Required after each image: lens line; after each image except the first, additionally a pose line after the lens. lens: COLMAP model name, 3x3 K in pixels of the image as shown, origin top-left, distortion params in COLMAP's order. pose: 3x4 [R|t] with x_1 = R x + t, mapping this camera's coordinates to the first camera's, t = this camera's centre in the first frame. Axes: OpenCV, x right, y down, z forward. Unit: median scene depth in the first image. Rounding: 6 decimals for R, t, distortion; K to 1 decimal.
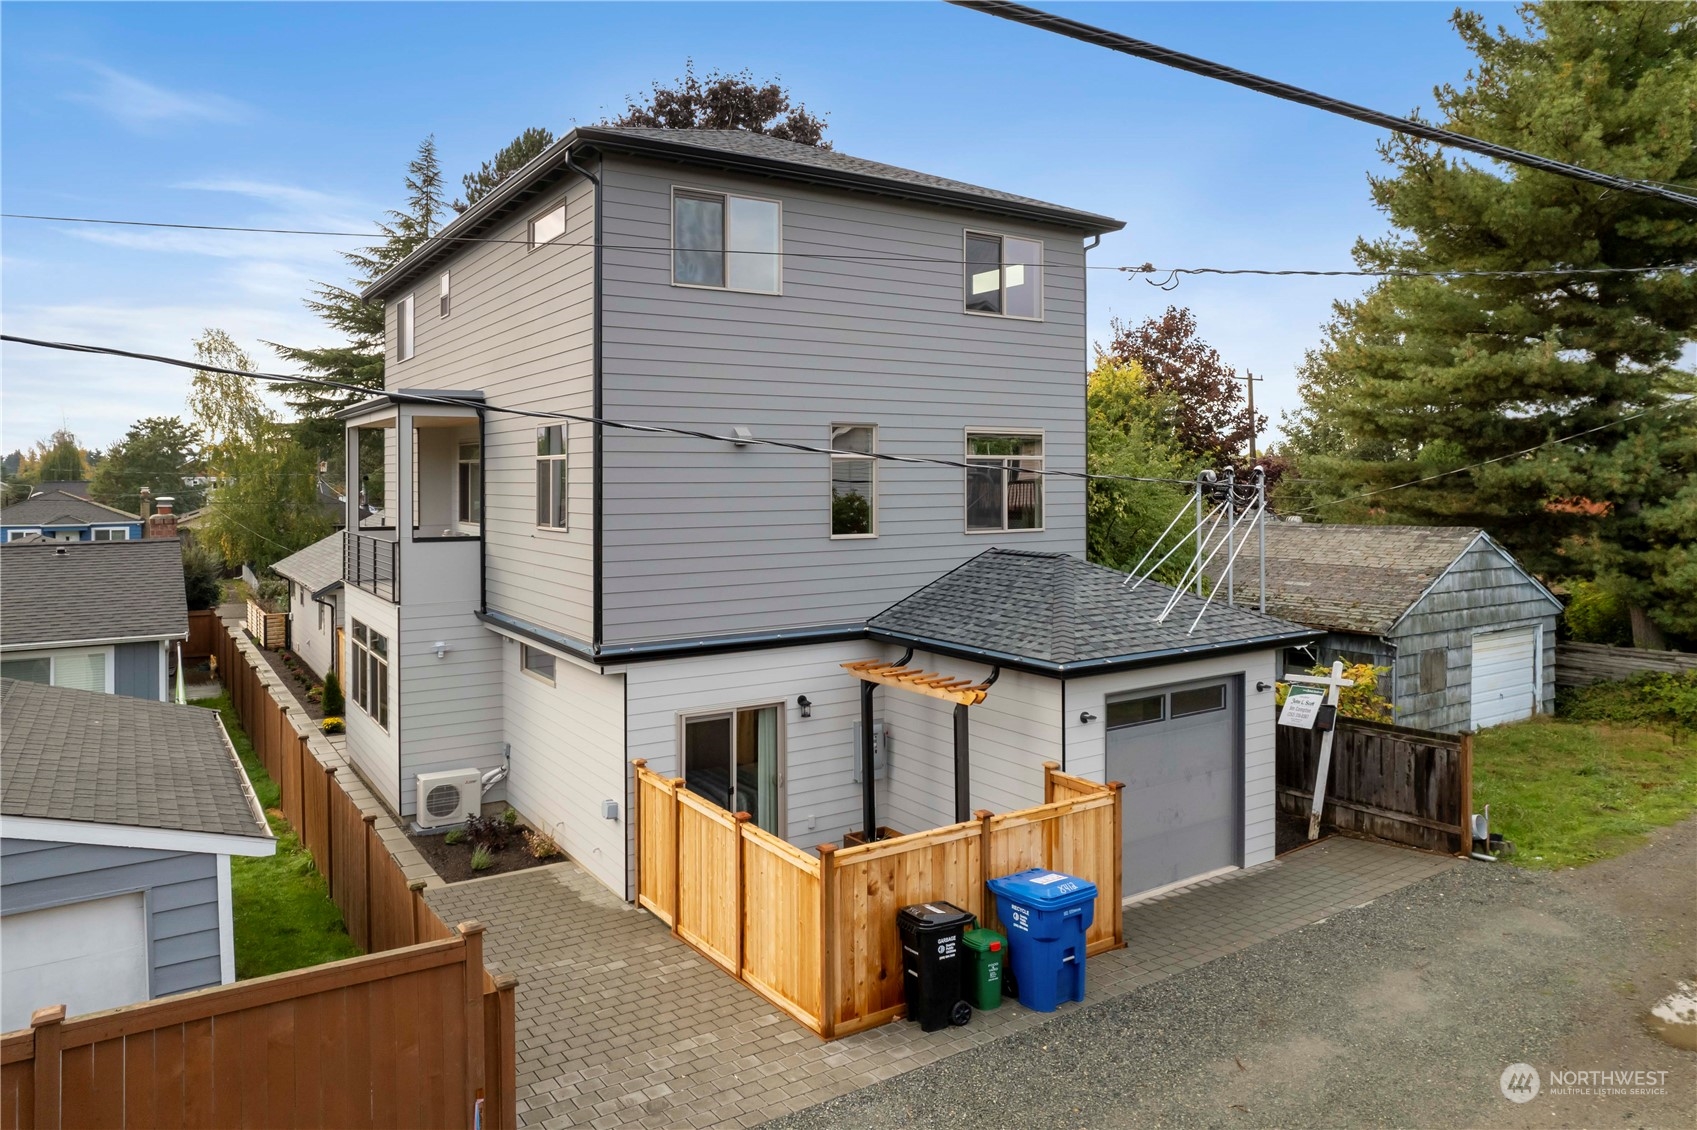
lens RADIAL K [[1092.0, 0, 850.7], [0, 1092.0, 566.4], [0, 0, 1]] dist [-0.055484, 0.057137]
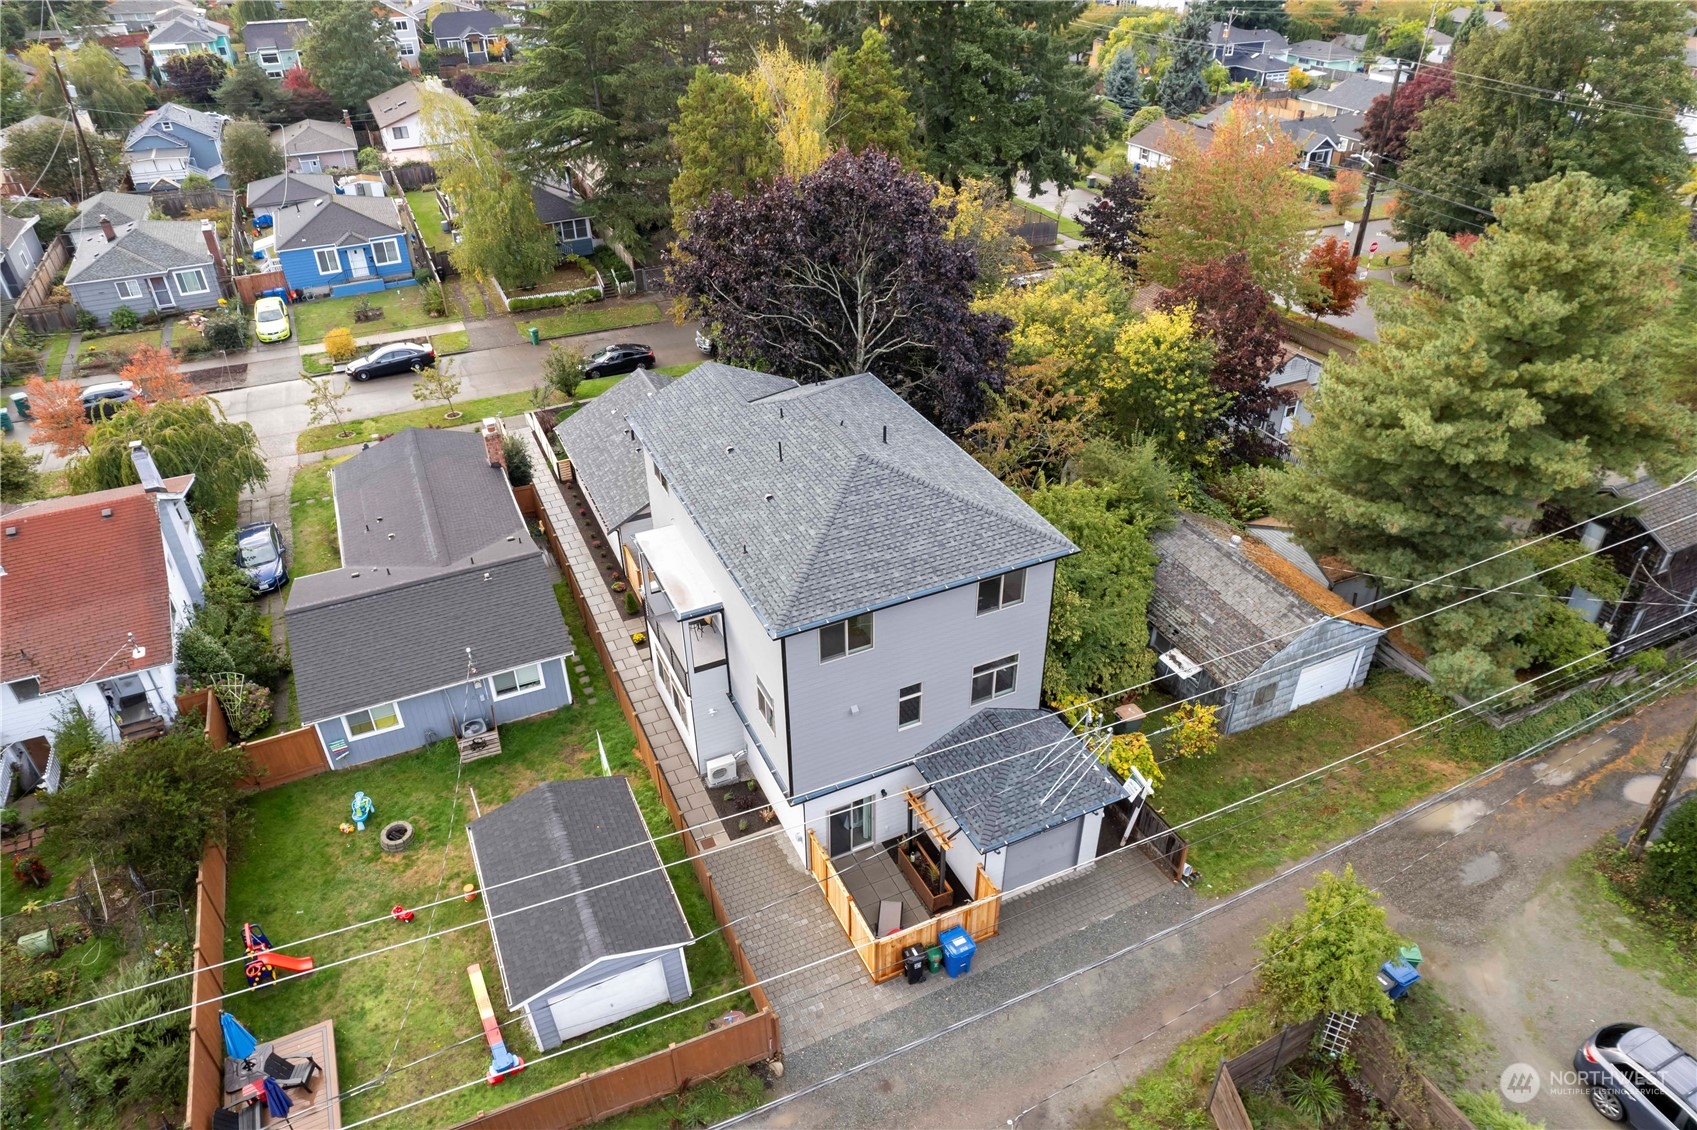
lens RADIAL K [[1092.0, 0, 850.5], [0, 1092.0, 562.7], [0, 0, 1]] dist [-0.055484, 0.057137]
pose [[0.988956, 0.076343, -0.127033, 0.134918], [0.005197, 0.838737, 0.544511, -1.459887], [0.148117, -0.539158, 0.829078, -0.581971]]
